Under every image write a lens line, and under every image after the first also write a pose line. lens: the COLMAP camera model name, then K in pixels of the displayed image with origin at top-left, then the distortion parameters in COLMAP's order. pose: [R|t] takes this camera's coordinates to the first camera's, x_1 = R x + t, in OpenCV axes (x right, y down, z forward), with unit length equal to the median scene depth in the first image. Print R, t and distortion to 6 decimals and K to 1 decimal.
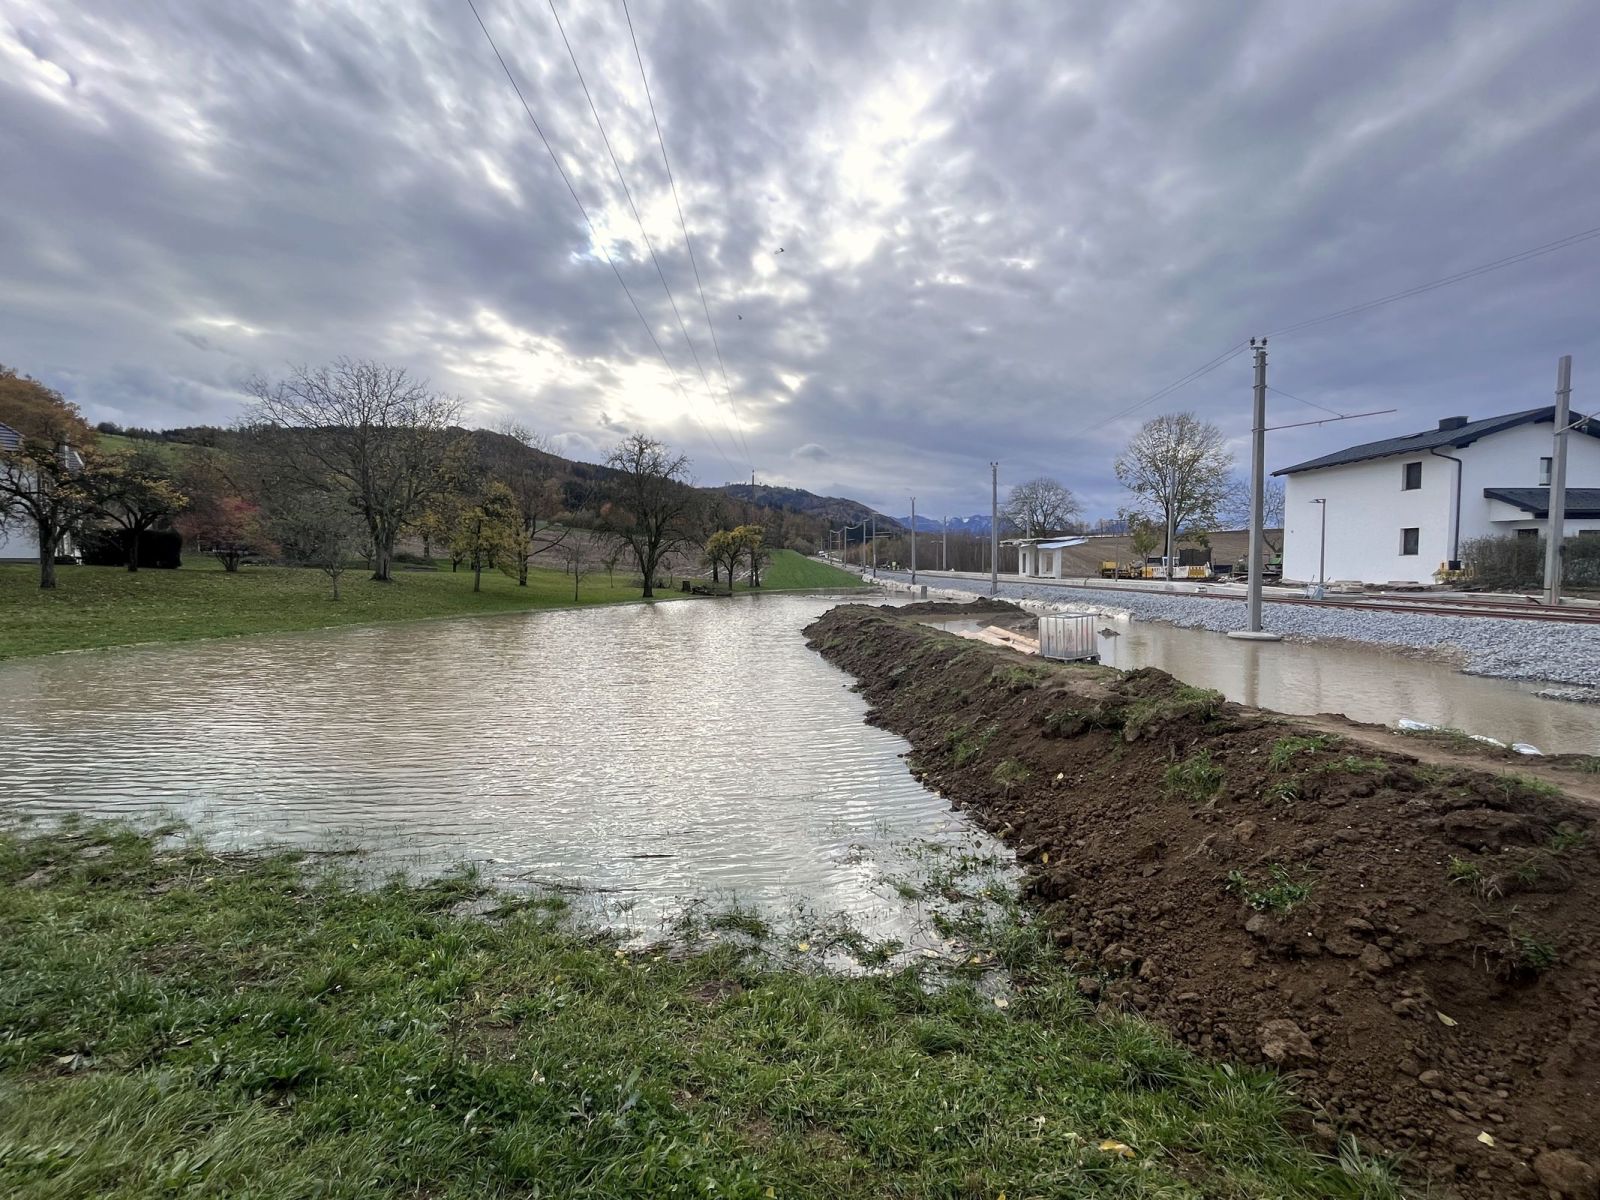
lens RADIAL K [[717.4, 0, 800.0], [0, 717.4, 600.0], [0, 0, 1]] dist [0.002584, 0.000576]
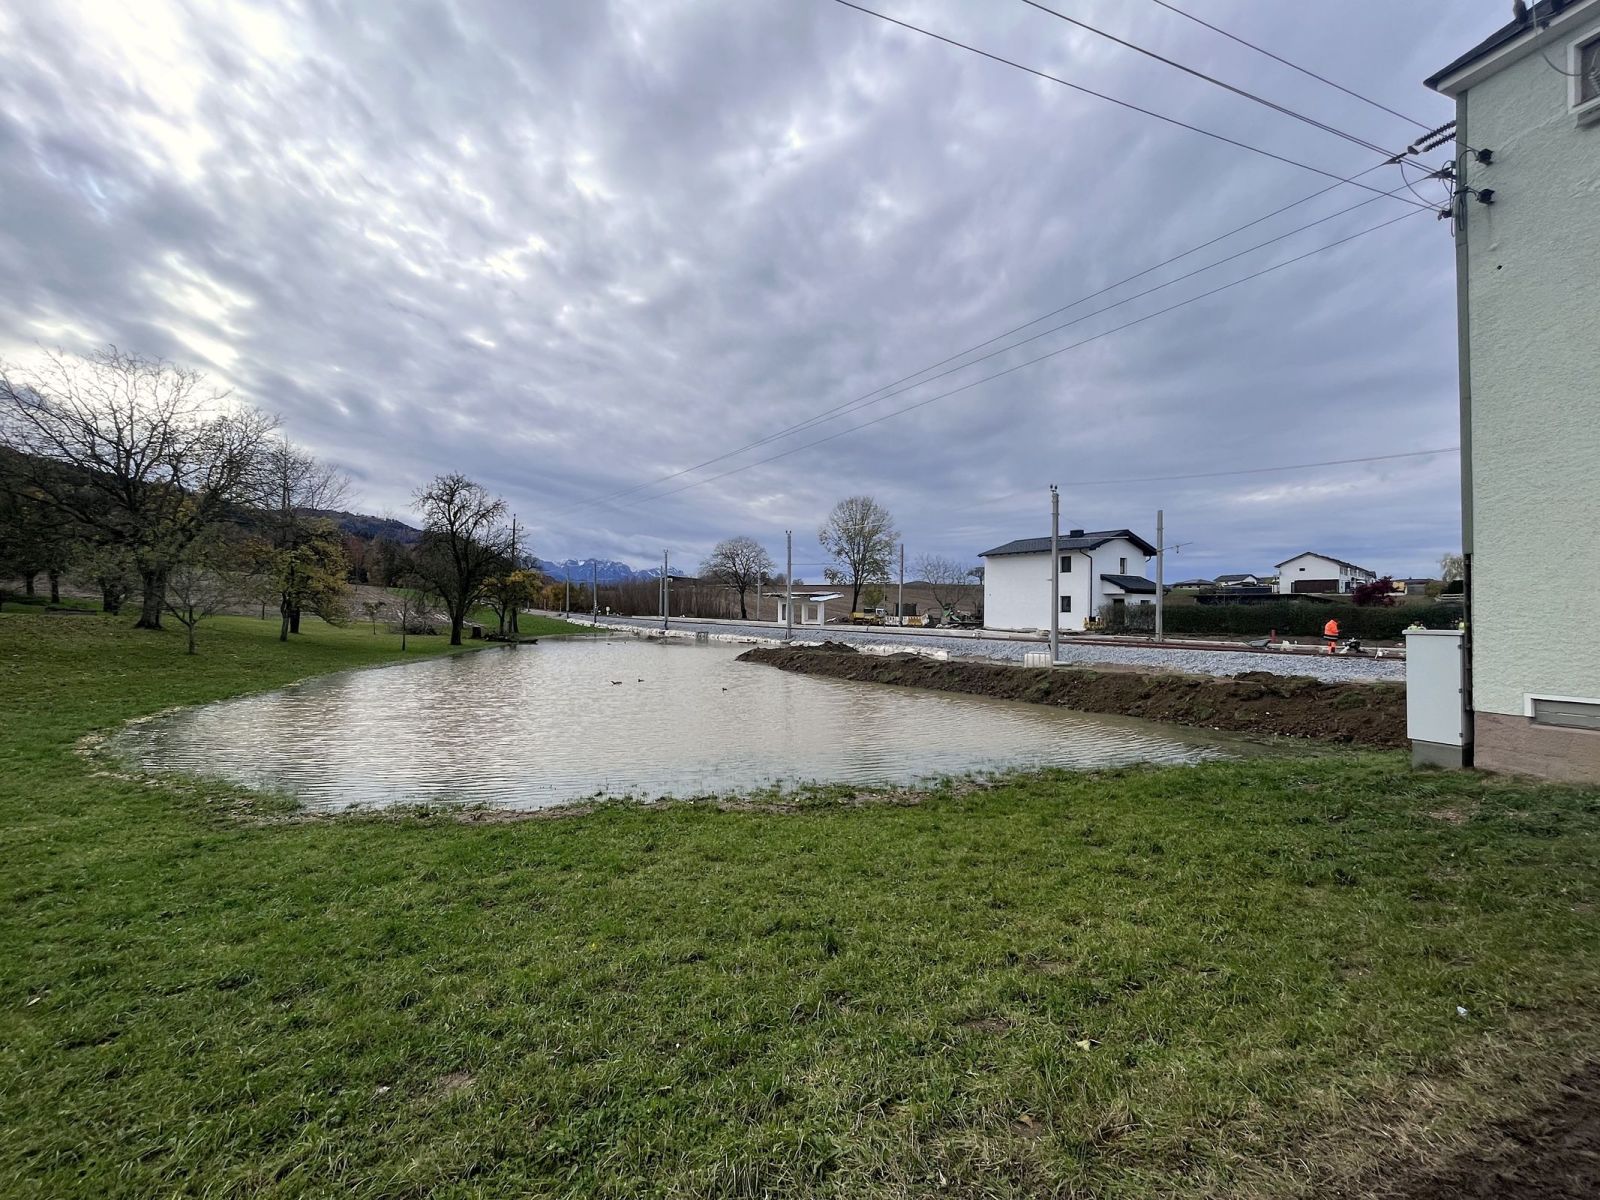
lens RADIAL K [[717.4, 0, 800.0], [0, 717.4, 600.0], [0, 0, 1]] dist [0.002584, 0.000576]
pose [[0.853159, 0.018981, 0.521305, -0.501022], [0.012169, 0.998342, -0.056266, -0.006487], [-0.521508, 0.054348, 0.851514, -0.070158]]
